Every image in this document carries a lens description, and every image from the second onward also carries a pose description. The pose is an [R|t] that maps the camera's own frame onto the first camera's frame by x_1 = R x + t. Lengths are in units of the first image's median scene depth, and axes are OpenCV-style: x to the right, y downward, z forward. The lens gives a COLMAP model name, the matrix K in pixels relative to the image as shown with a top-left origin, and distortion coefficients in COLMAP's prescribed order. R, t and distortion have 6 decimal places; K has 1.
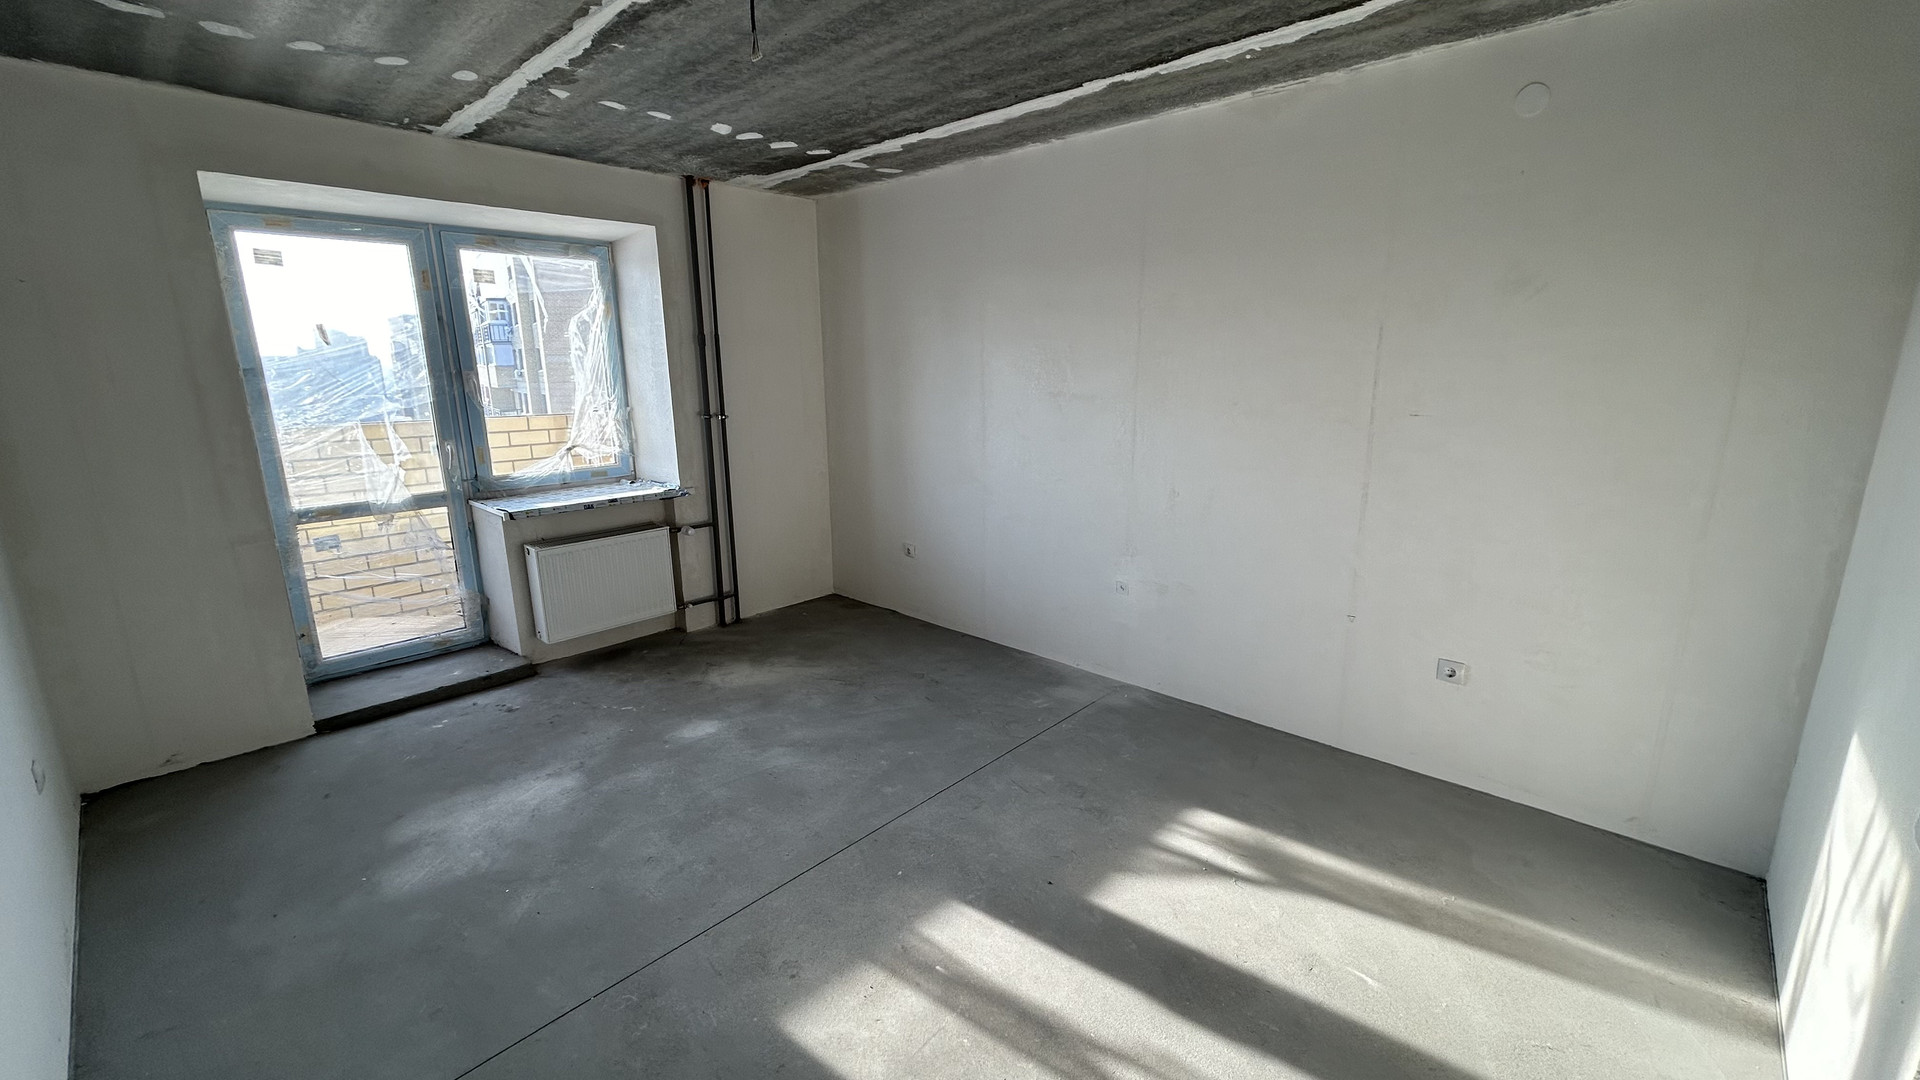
lens RADIAL K [[777.5, 0, 954.3], [0, 777.5, 543.4], [0, 0, 1]] dist [0.001827, 0.000180]
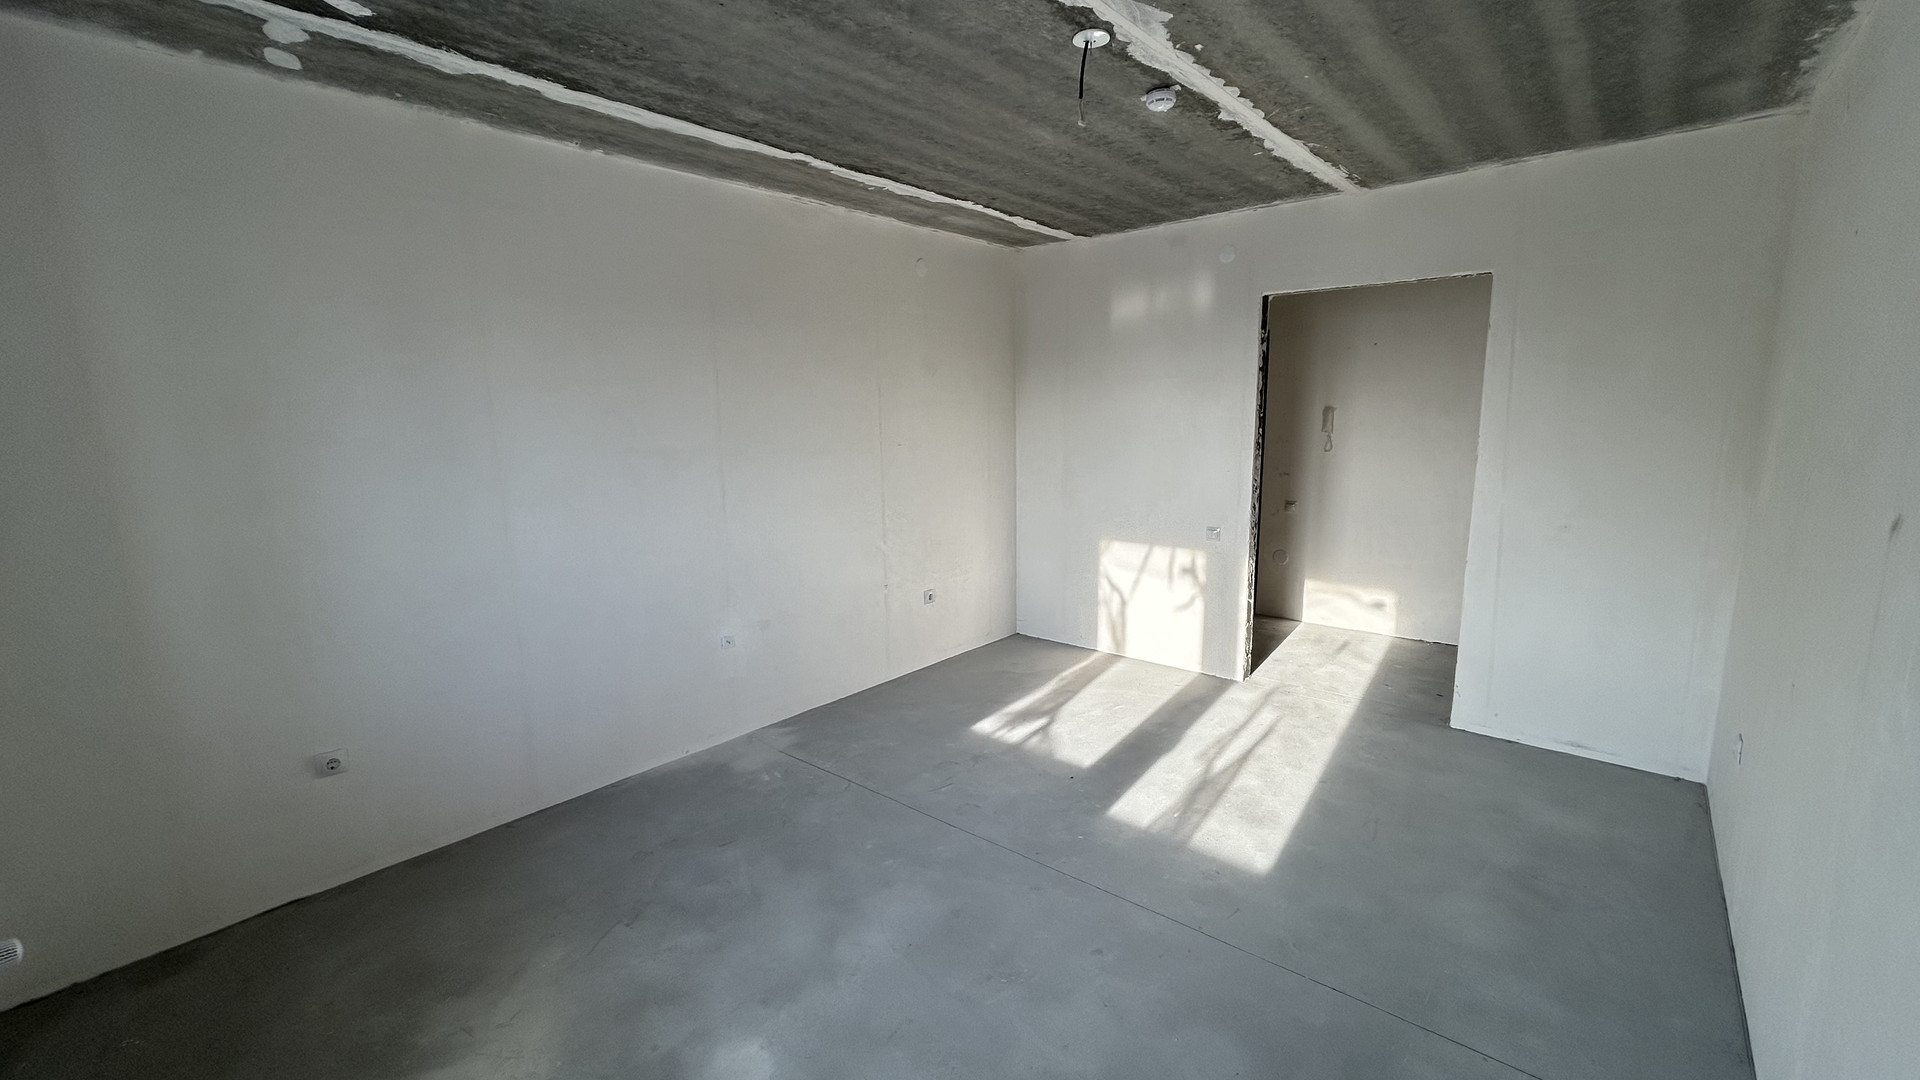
lens RADIAL K [[777.5, 0, 963.8], [0, 777.5, 549.5], [0, 0, 1]] dist [0.001827, 0.000180]
pose [[-0.030328, -0.174128, 0.984256, -0.865334], [0.240982, 0.954388, 0.176269, -0.182861], [-0.970056, 0.242534, 0.013017, 0.795243]]
